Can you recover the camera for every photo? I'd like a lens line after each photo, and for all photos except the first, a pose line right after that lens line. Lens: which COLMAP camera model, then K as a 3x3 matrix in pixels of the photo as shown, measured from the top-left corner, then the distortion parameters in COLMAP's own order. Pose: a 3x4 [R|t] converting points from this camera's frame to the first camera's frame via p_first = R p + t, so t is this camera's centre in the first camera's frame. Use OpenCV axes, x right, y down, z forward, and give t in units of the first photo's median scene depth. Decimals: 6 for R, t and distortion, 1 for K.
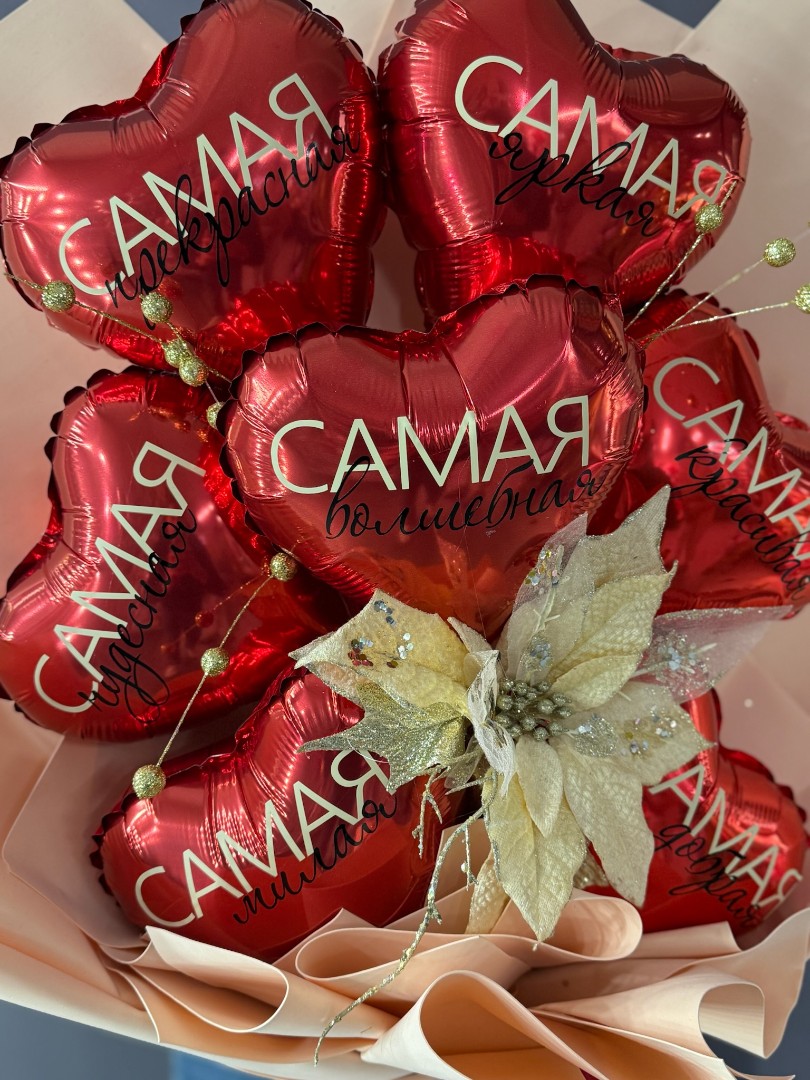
lens RADIAL K [[1038.3, 0, 407.7], [0, 1038.3, 543.5], [0, 0, 1]] dist [0.075044, 0.000000]
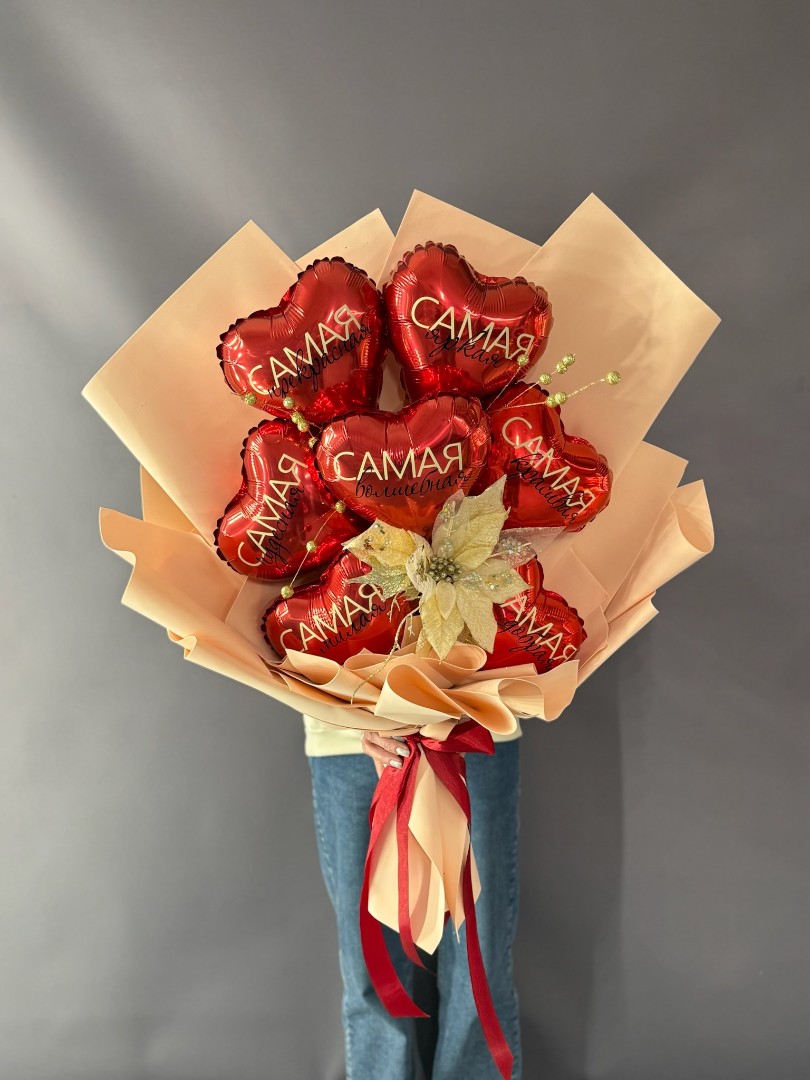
lens RADIAL K [[1038.3, 0, 403.7], [0, 1038.3, 539.3], [0, 0, 1]] dist [0.075044, 0.000000]
pose [[0.994805, 0.019358, -0.099941, 0.264645], [-0.009013, 0.994646, 0.102943, -0.151986], [0.101399, -0.101508, 0.989654, -1.350506]]
